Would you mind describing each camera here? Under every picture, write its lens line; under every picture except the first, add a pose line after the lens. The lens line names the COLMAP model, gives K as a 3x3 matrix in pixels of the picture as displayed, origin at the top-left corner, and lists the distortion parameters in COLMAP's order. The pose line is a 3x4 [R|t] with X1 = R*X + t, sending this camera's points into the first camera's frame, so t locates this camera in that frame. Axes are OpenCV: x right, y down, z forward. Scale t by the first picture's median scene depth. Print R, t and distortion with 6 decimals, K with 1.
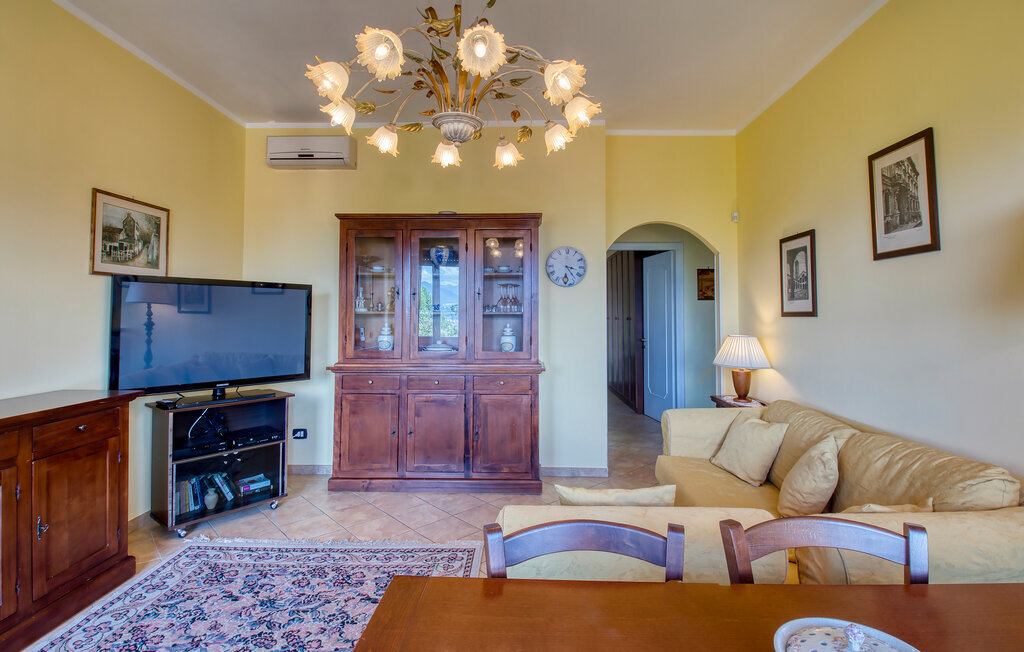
lens RADIAL K [[486.4, 0, 511.8], [0, 486.4, 293.4], [0, 0, 1]] dist [0.024422, -0.021185]
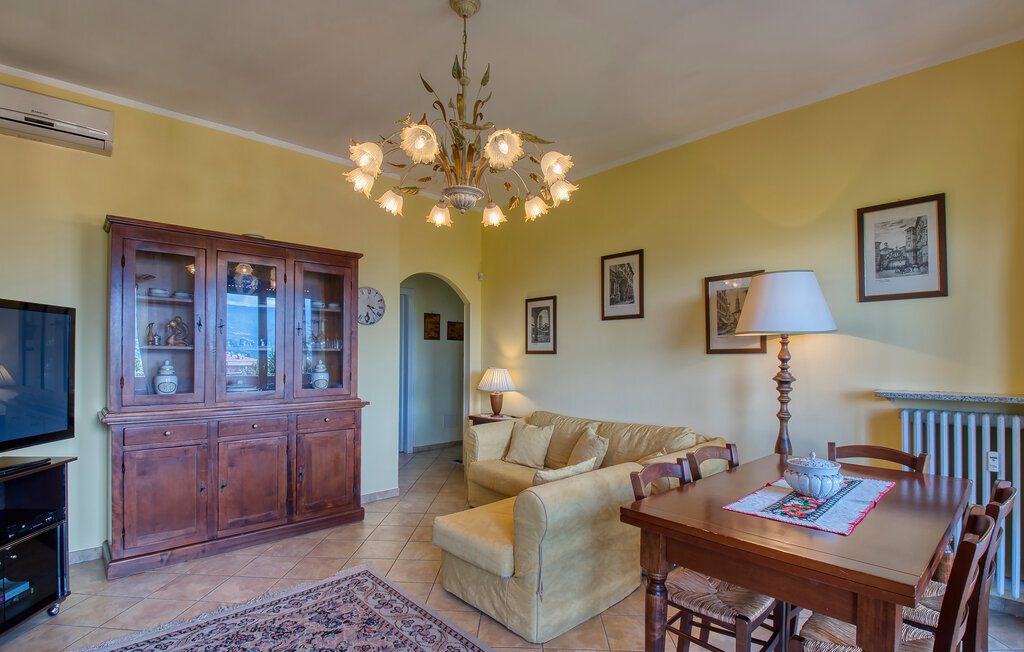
lens RADIAL K [[493.4, 0, 512.8], [0, 493.4, 345.2], [0, 0, 1]] dist [-0.000624, -0.017542]
pose [[0.703191, 0.016460, 0.710811, -0.502517], [-0.036753, 0.999237, 0.013221, 0.004826], [-0.710051, -0.035421, 0.703259, 0.028809]]
